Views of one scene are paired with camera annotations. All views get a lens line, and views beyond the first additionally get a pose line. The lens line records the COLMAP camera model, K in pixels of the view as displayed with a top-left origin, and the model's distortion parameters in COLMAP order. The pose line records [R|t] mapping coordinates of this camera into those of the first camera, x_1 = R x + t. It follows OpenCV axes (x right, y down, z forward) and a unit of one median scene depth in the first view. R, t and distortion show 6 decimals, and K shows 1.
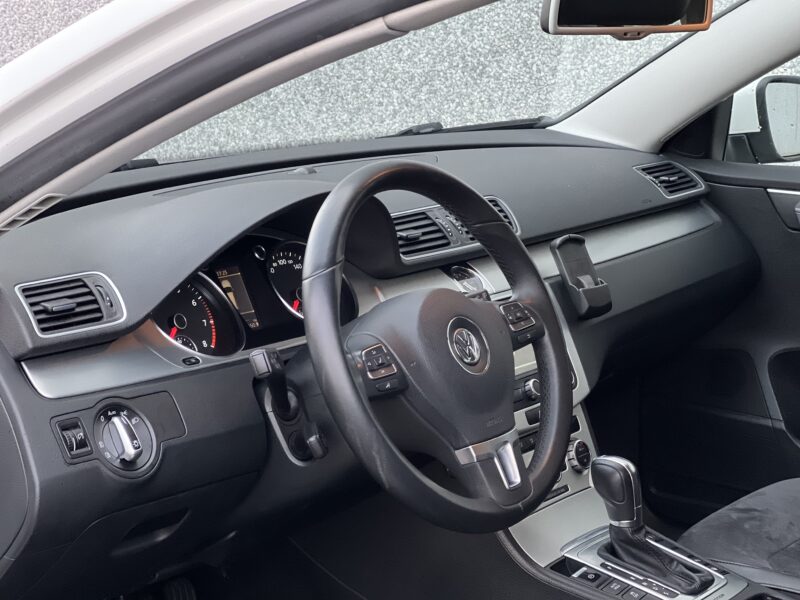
lens RADIAL K [[1732.2, 0, 400.0], [0, 1732.2, 300.0], [0, 0, 1]] dist [0.222359, -0.245672]
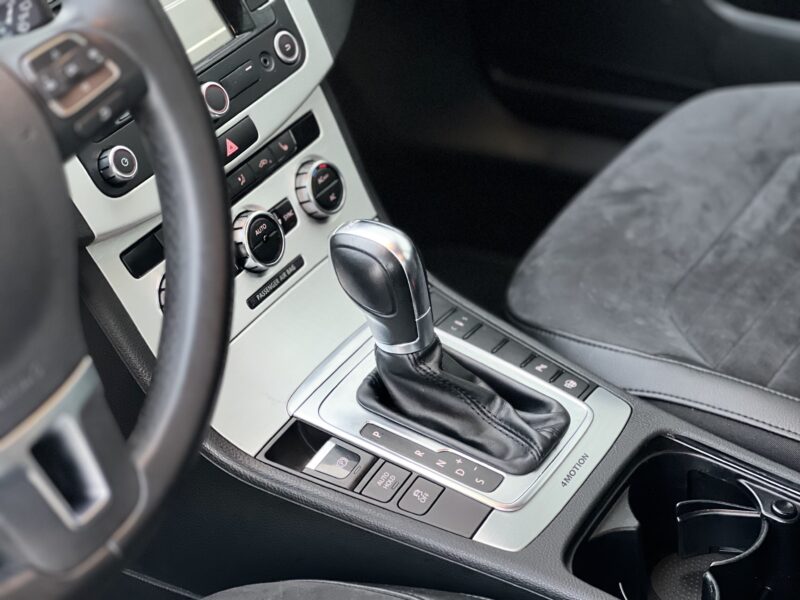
lens RADIAL K [[1732.2, 0, 400.0], [0, 1732.2, 300.0], [0, 0, 1]] dist [0.222359, -0.245672]
pose [[0.993339, -0.112696, 0.024013, 0.117264], [0.096323, 0.926520, 0.363706, -0.078433], [-0.063236, -0.358971, 0.931204, 0.508036]]
